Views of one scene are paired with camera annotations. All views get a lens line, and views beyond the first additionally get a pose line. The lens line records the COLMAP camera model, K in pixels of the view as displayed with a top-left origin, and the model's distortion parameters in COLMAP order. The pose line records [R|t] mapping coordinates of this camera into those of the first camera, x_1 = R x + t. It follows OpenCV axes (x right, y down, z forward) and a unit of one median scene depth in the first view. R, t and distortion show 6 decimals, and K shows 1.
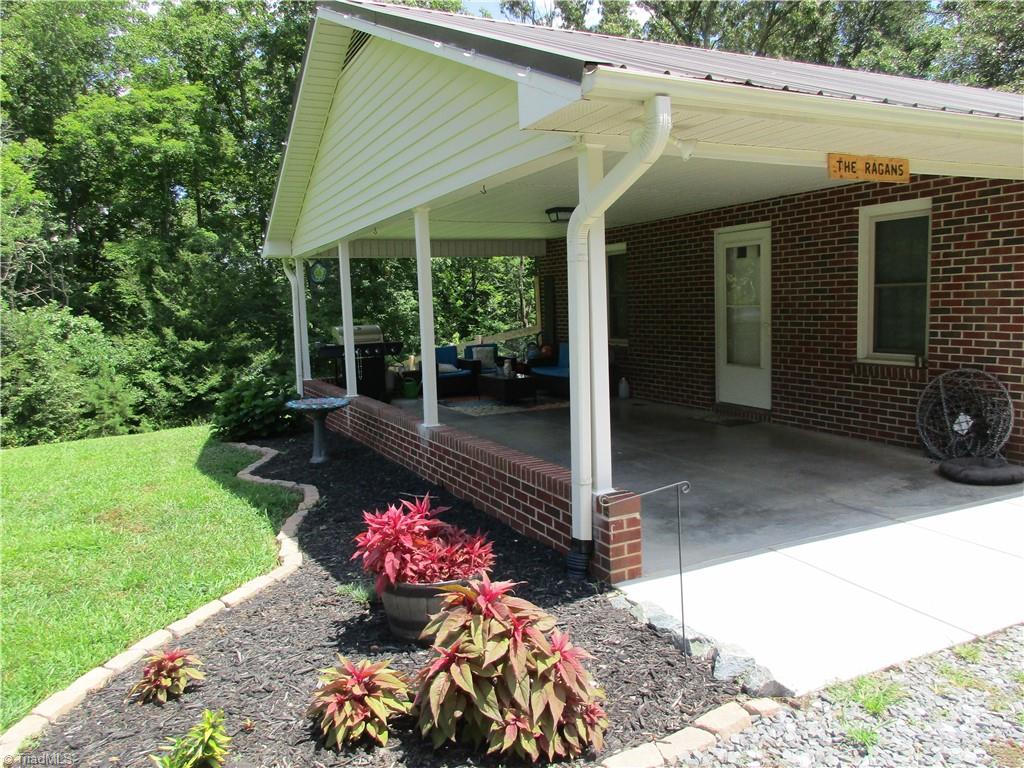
lens RADIAL K [[762.6, 0, 511.0], [0, 762.6, 377.6], [0, 0, 1]] dist [-0.013893, 0.012627]
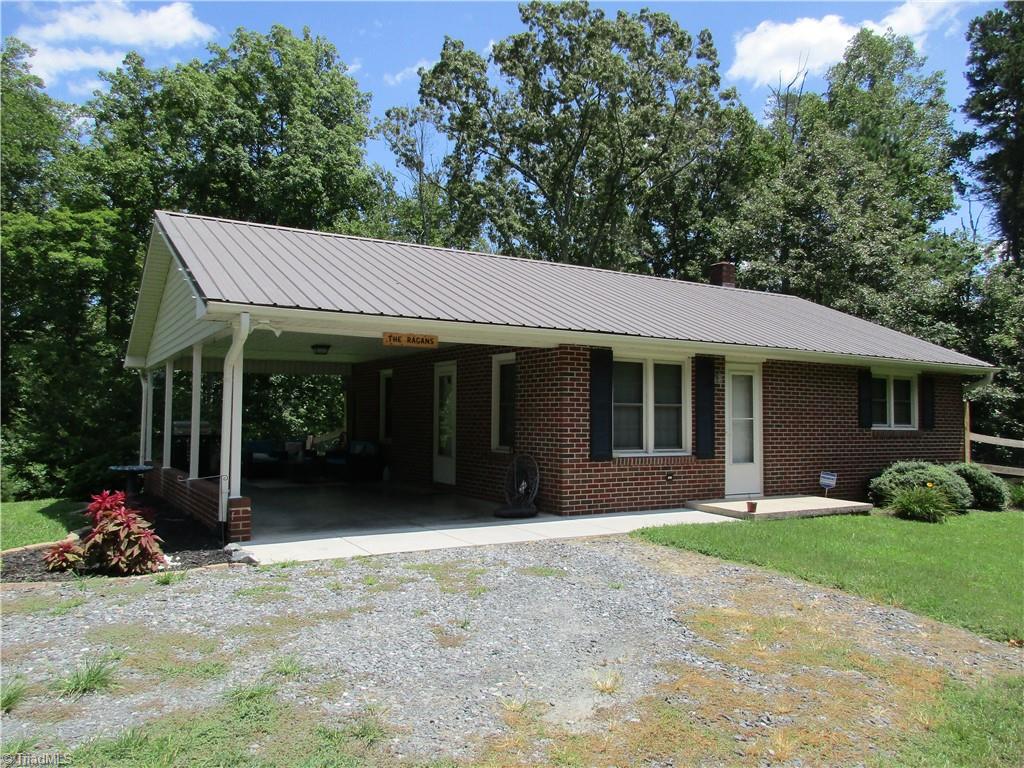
lens RADIAL K [[756.7, 0, 500.7], [0, 756.7, 367.8], [0, 0, 1]] dist [0.033926, -0.031980]
pose [[0.995764, 0.044251, 0.080603, 0.292146], [-0.030381, 0.985687, -0.165823, 0.057923], [-0.086787, 0.162672, 0.982856, -0.485581]]
